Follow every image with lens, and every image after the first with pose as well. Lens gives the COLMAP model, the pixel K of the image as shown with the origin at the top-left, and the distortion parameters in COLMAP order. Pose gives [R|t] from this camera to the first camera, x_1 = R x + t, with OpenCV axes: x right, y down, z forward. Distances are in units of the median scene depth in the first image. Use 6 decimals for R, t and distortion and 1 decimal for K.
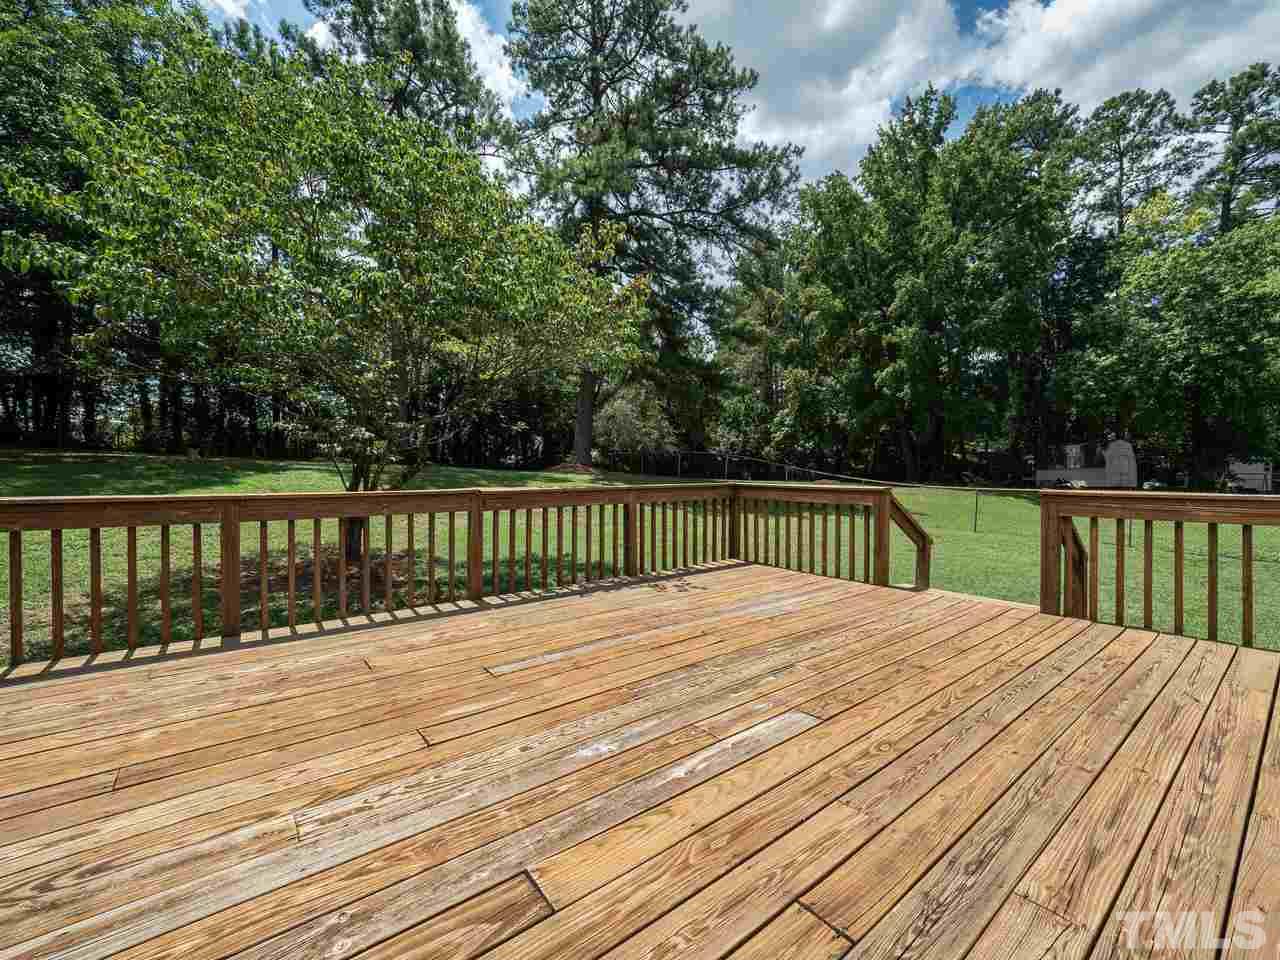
lens RADIAL K [[584.1, 0, 635.3], [0, 584.1, 472.8], [0, 0, 1]] dist [-0.001756, -0.000301]
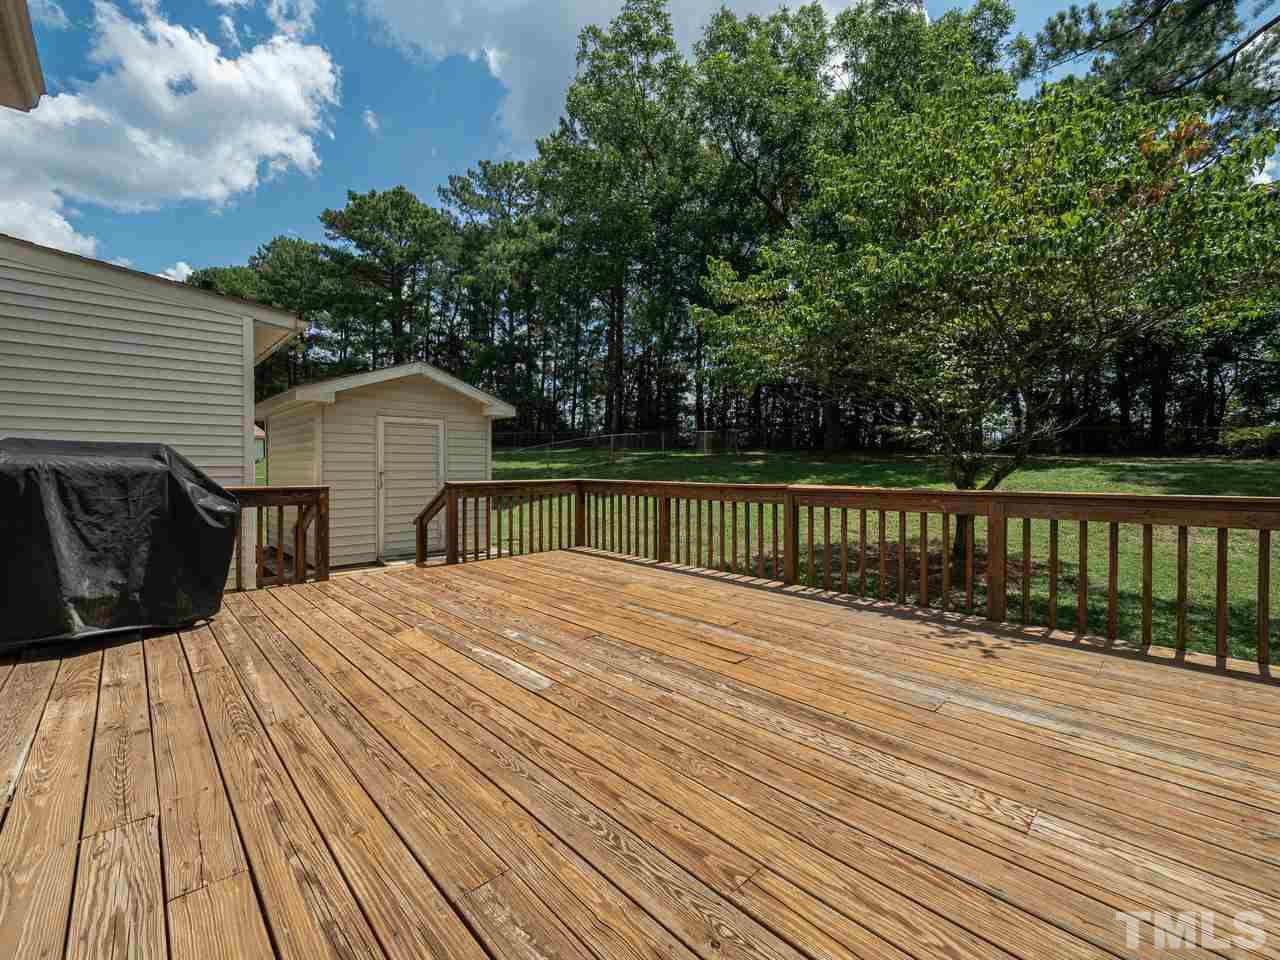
lens RADIAL K [[584.1, 0, 635.3], [0, 584.1, 472.8], [0, 0, 1]] dist [-0.001756, -0.000301]
pose [[0.024010, 0.014683, -0.999604, 1.615020], [-0.007512, 0.999867, 0.014506, -0.020289], [0.999683, 0.007161, 0.024117, 1.299090]]
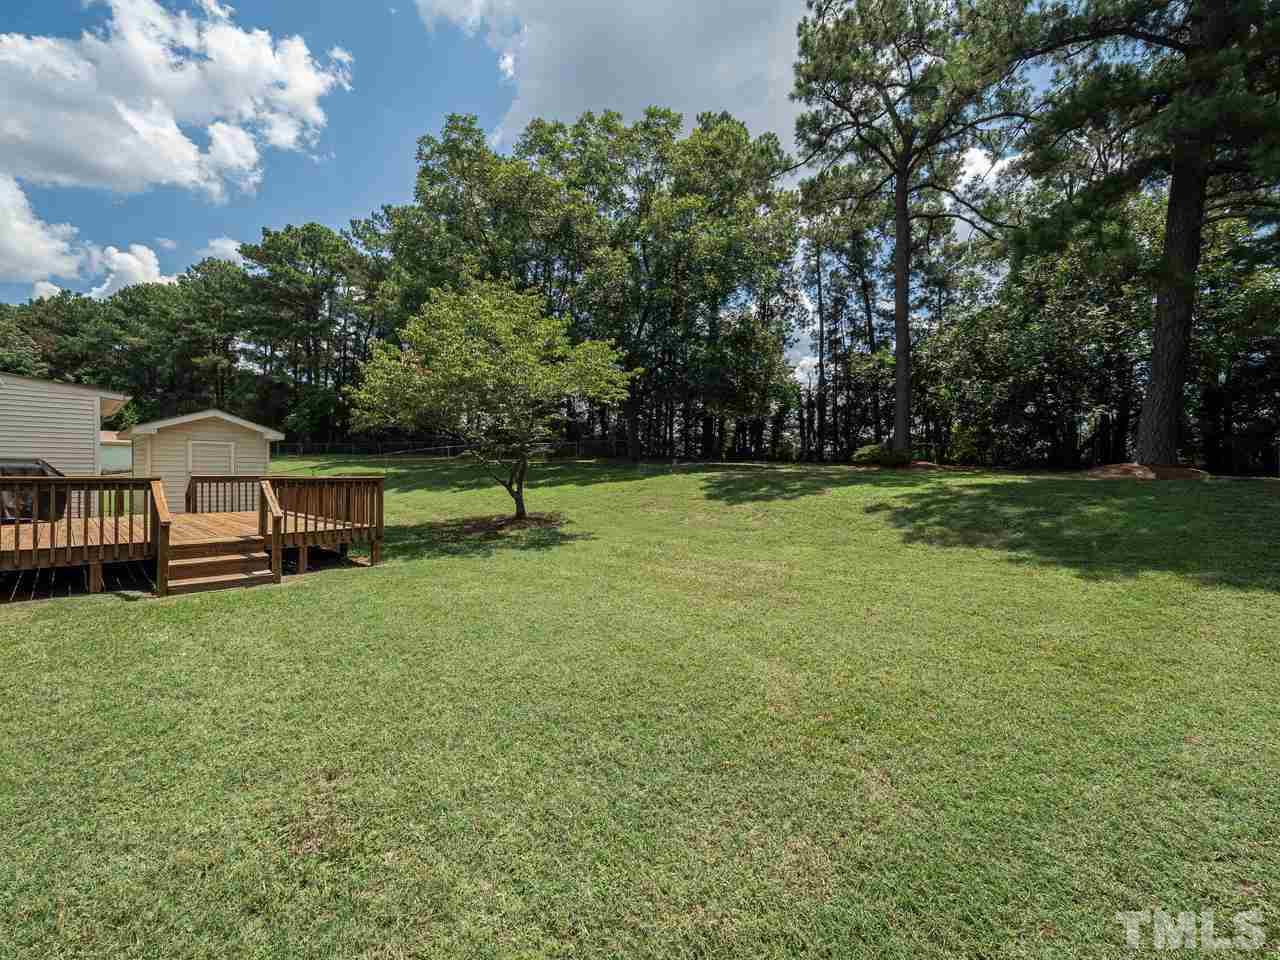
lens RADIAL K [[593.3, 0, 640.0], [0, 593.3, 480.0], [0, 0, 1]] dist [0.000064, -0.000377]
pose [[0.075365, 0.015457, -0.997036, 2.776083], [-0.020331, 0.999696, 0.013961, -0.033954], [0.996949, 0.019219, 0.075656, 2.363096]]
